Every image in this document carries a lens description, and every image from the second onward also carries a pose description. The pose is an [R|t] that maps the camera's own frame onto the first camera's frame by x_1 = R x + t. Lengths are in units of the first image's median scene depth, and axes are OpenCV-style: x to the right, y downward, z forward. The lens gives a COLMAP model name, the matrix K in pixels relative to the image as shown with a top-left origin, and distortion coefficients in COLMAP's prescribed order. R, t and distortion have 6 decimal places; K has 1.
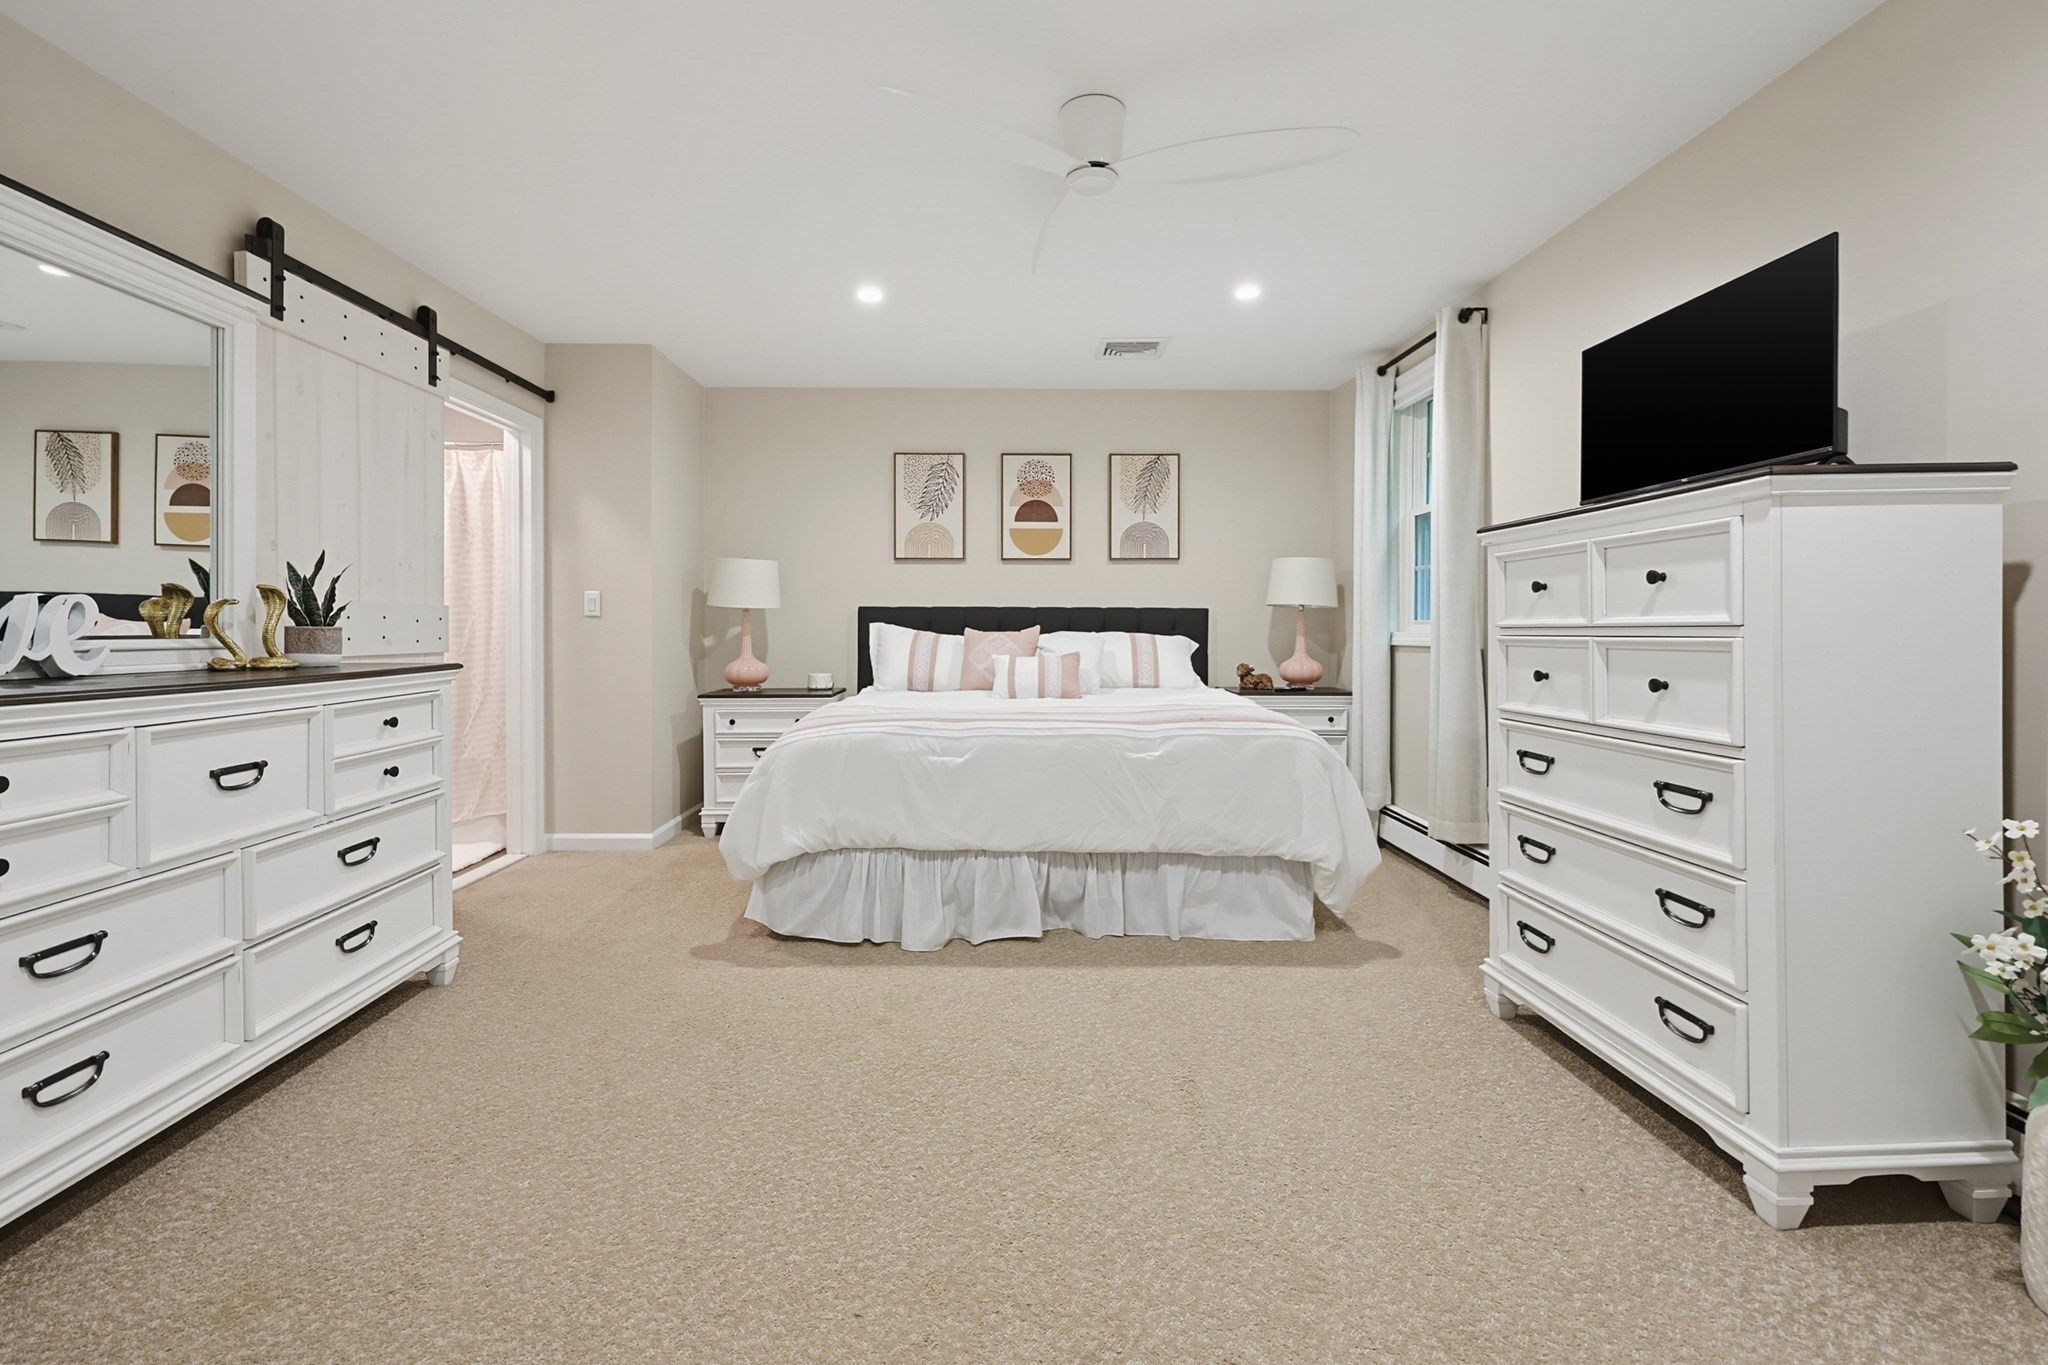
lens RADIAL K [[881.2, 0, 1035.2], [0, 881.2, 628.4], [0, 0, 1]] dist [-0.000701, 0.000250]
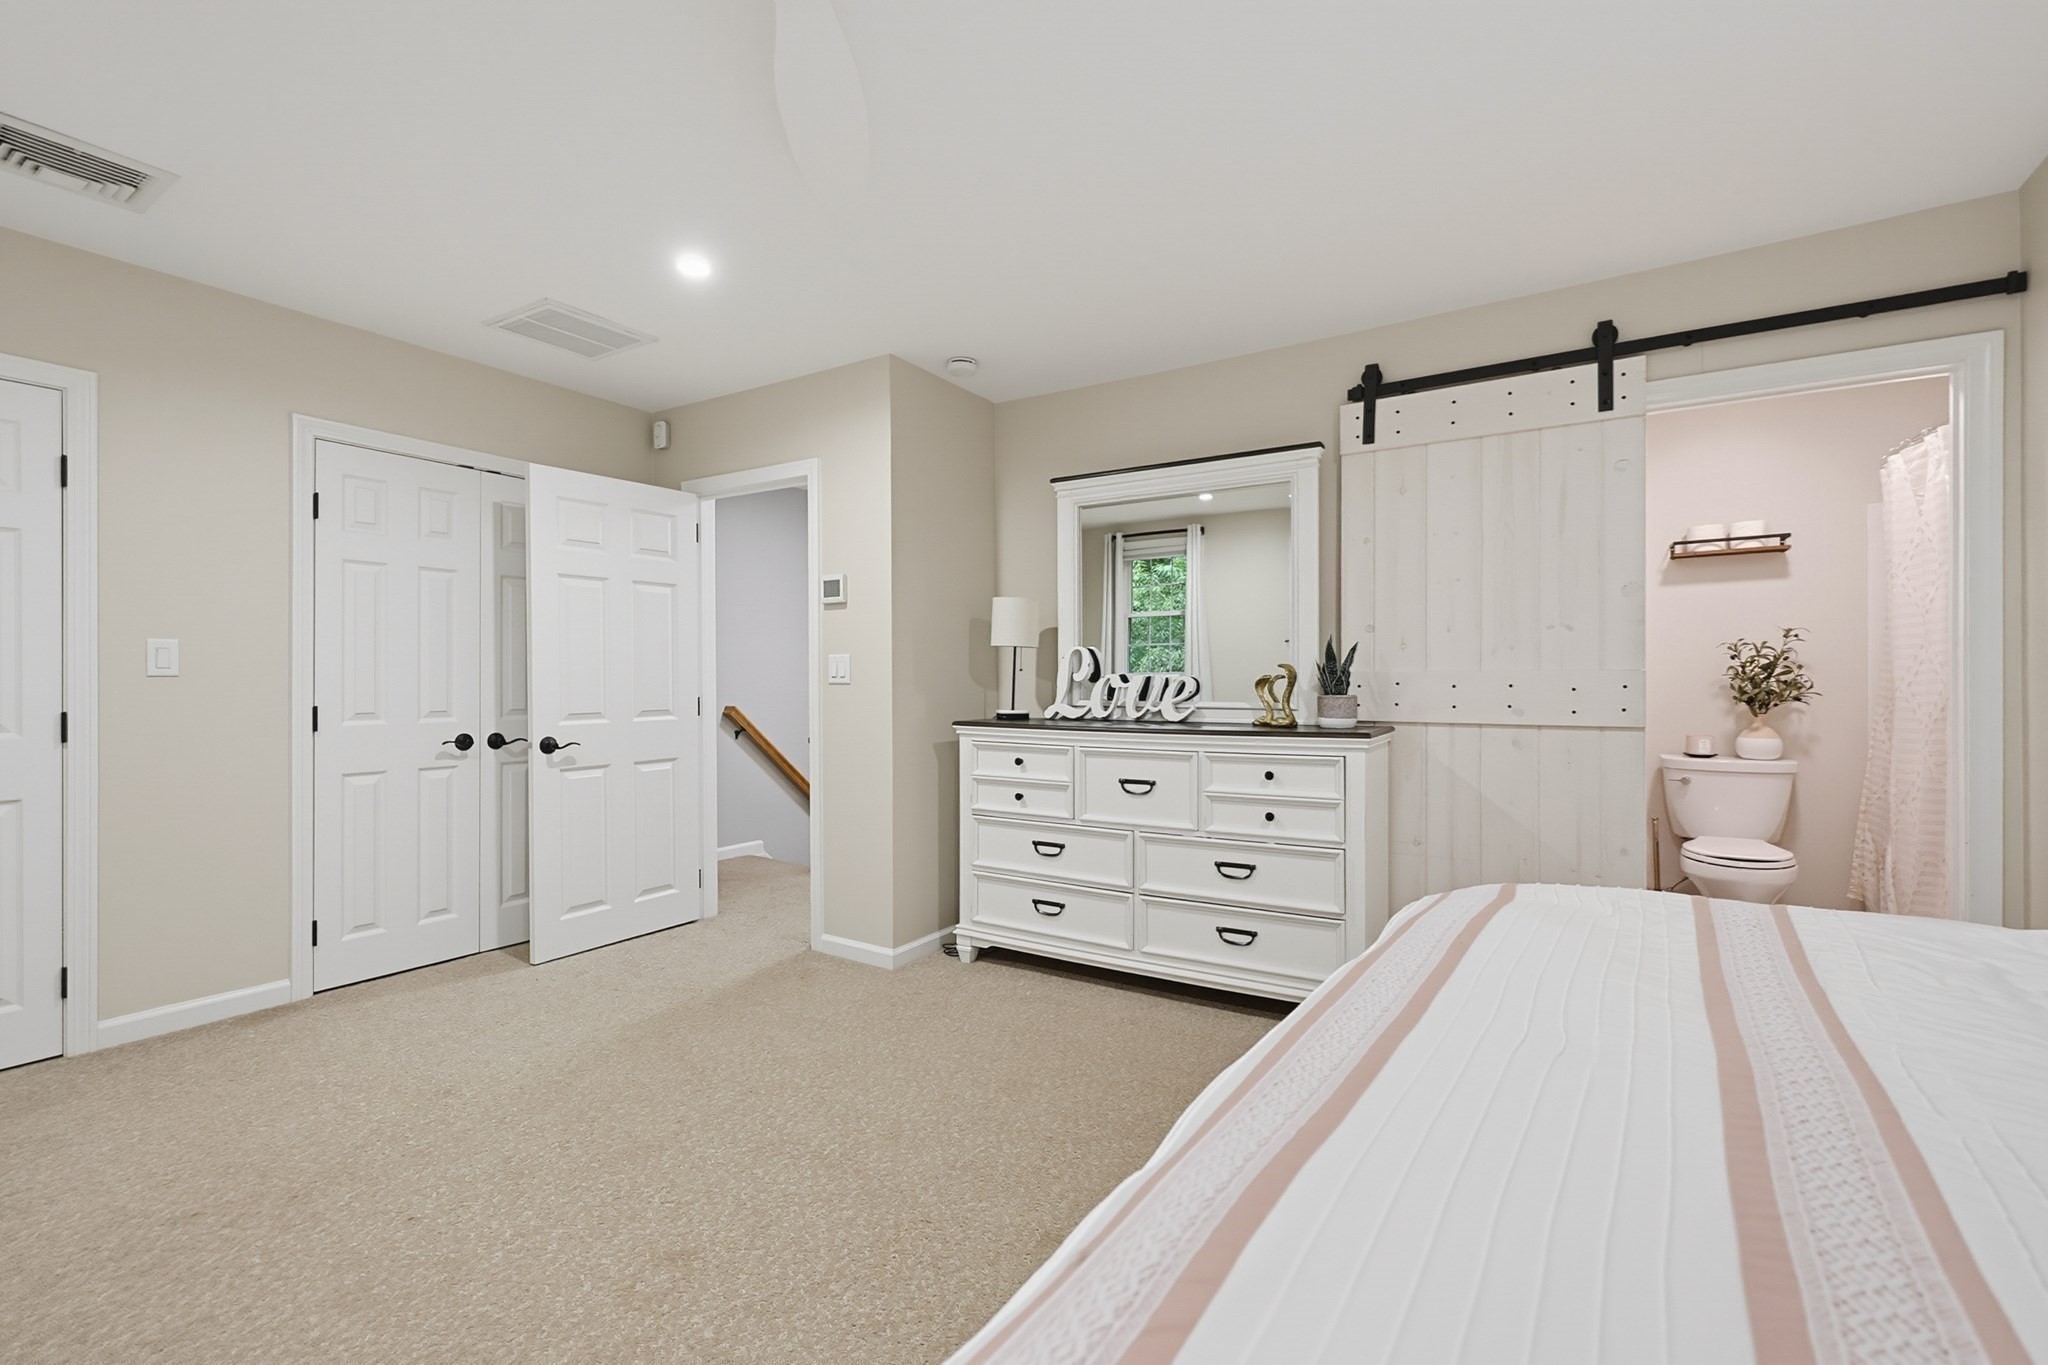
lens RADIAL K [[881.2, 0, 1033.6], [0, 881.2, 686.2], [0, 0, 1]] dist [-0.000701, 0.000250]
pose [[-0.563370, 0.000369, -0.826205, 0.500821], [0.000193, 1.000000, 0.000315, -0.017563], [0.826205, 0.000017, -0.563370, 1.572731]]
